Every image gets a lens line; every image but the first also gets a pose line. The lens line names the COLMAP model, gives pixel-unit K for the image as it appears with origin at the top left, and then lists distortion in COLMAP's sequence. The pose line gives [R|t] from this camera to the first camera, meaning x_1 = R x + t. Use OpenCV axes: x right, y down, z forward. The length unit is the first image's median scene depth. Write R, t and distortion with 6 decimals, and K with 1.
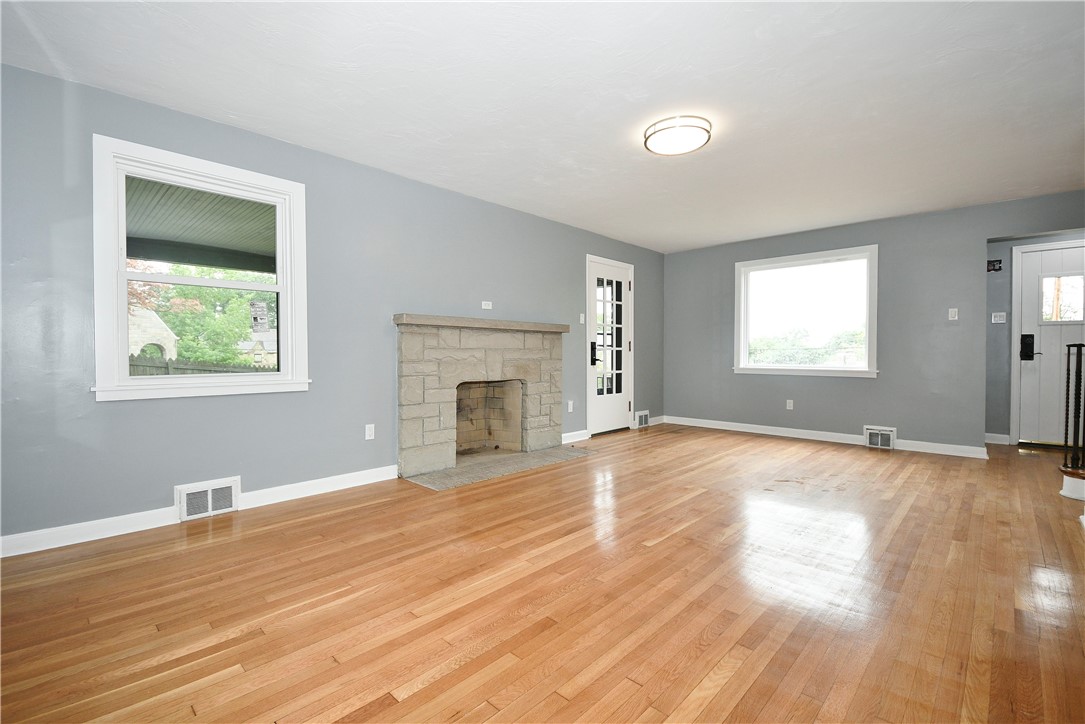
lens RADIAL K [[477.2, 0, 522.2], [0, 477.2, 365.5], [0, 0, 1]] dist [0.001321, 0.000034]
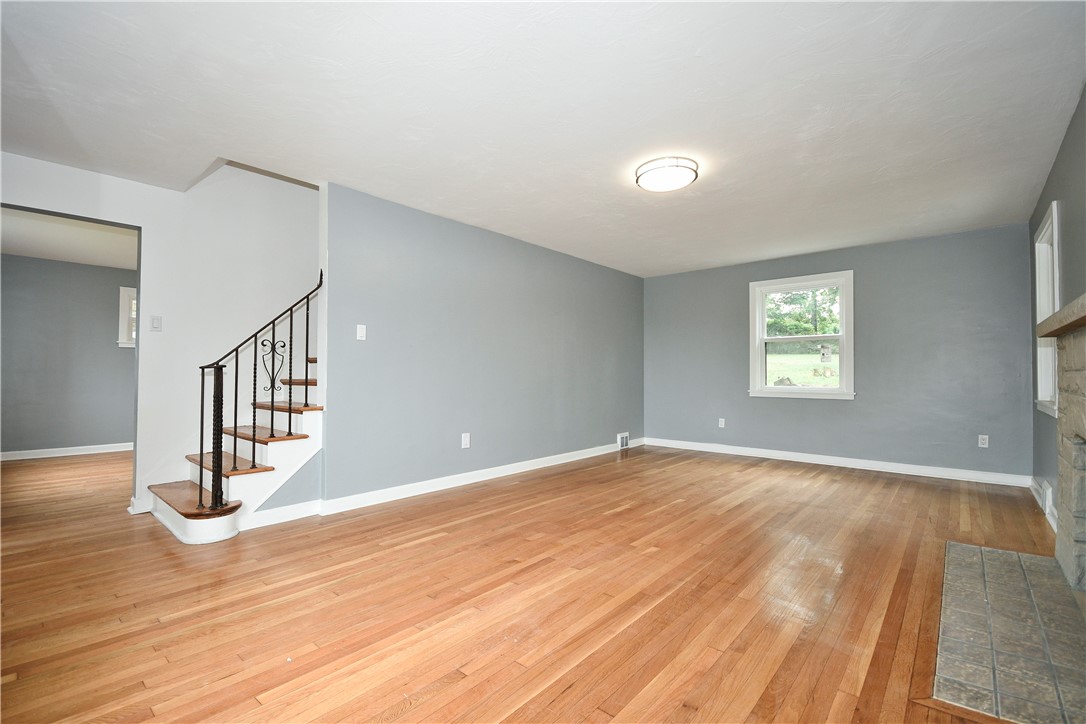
lens RADIAL K [[477.7, 0, 522.7], [0, 477.7, 365.5], [0, 0, 1]] dist [0.001321, 0.000034]
pose [[-0.998798, -0.001854, -0.048981, 0.688541], [-0.002340, 0.999949, 0.009852, -0.058331], [0.048960, 0.009955, -0.998751, 2.027632]]
